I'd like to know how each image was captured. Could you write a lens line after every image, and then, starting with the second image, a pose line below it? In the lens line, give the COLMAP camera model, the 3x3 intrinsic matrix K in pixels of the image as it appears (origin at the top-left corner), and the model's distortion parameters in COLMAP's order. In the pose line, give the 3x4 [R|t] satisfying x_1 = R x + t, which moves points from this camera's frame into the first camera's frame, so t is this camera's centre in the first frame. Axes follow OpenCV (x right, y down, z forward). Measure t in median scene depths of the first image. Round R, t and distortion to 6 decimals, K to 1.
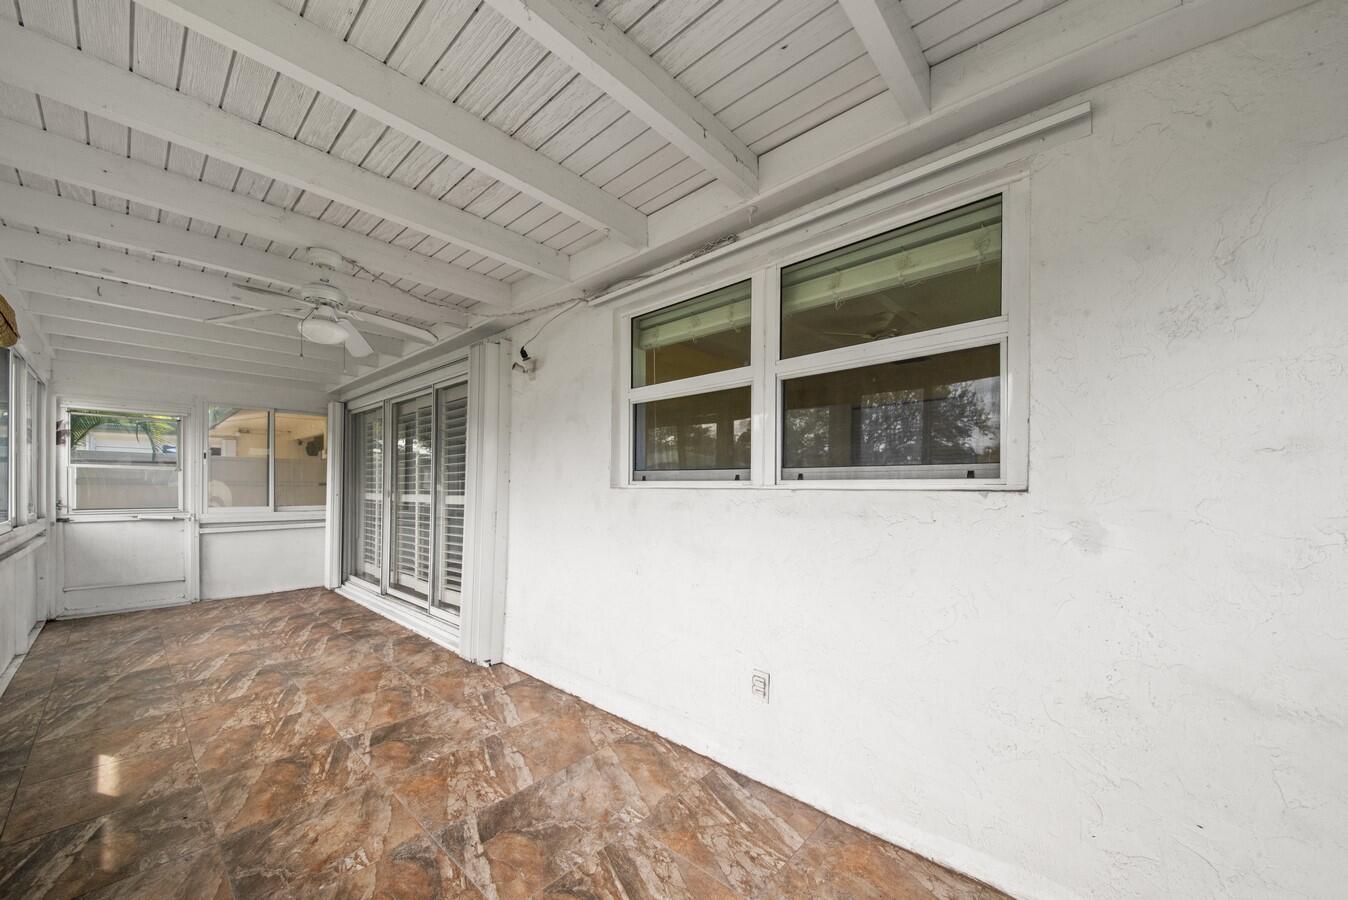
lens RADIAL K [[497.4, 0, 697.4], [0, 497.4, 475.4], [0, 0, 1]] dist [0.000105, -0.006501]
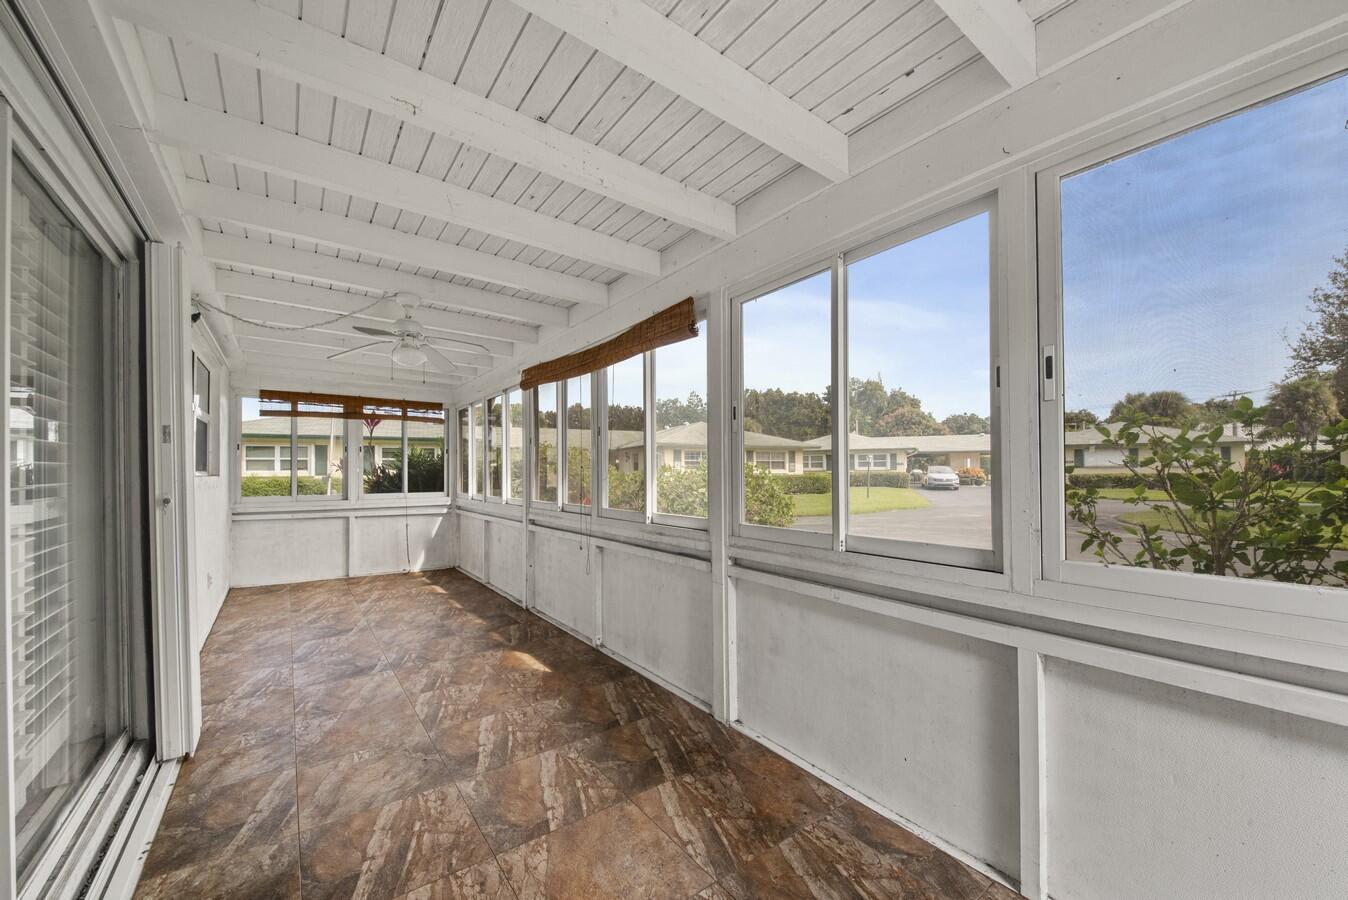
lens RADIAL K [[516.3, 0, 674.8], [0, 516.3, 467.8], [0, 0, 1]] dist [0.032547, -0.023216]
pose [[-0.974323, -0.000795, 0.225152, -1.410753], [-0.008004, 0.999484, -0.031107, 0.032491], [-0.225011, -0.032111, -0.973827, 1.767592]]
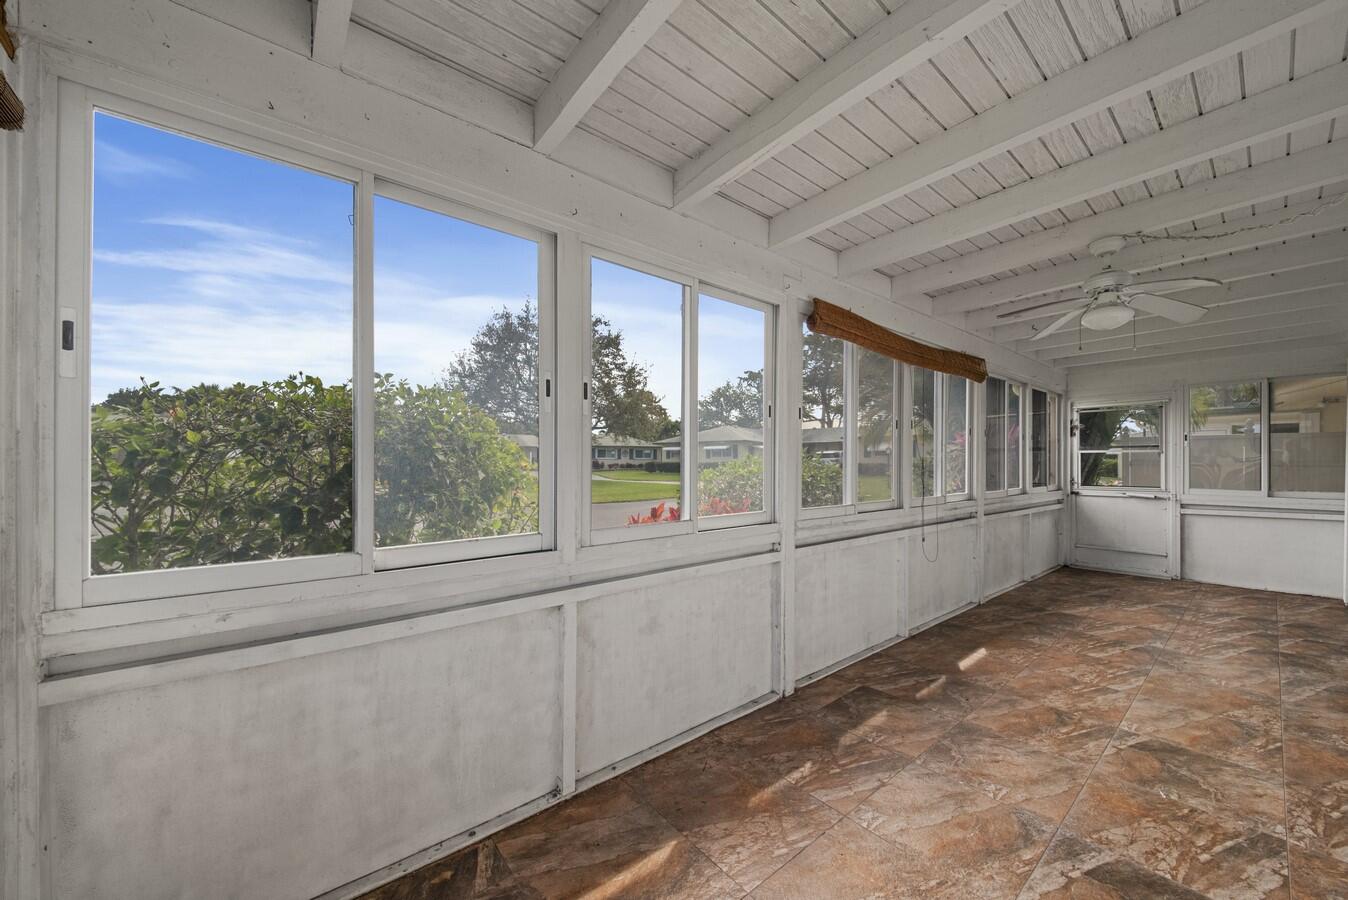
lens RADIAL K [[485.4, 0, 672.0], [0, 485.4, 436.5], [0, 0, 1]] dist [-0.000456, -0.003170]
pose [[-0.188069, -0.060679, -0.980280, 0.344410], [0.021587, 0.997593, -0.065893, 0.001019], [0.981919, -0.033554, -0.186306, 0.267691]]
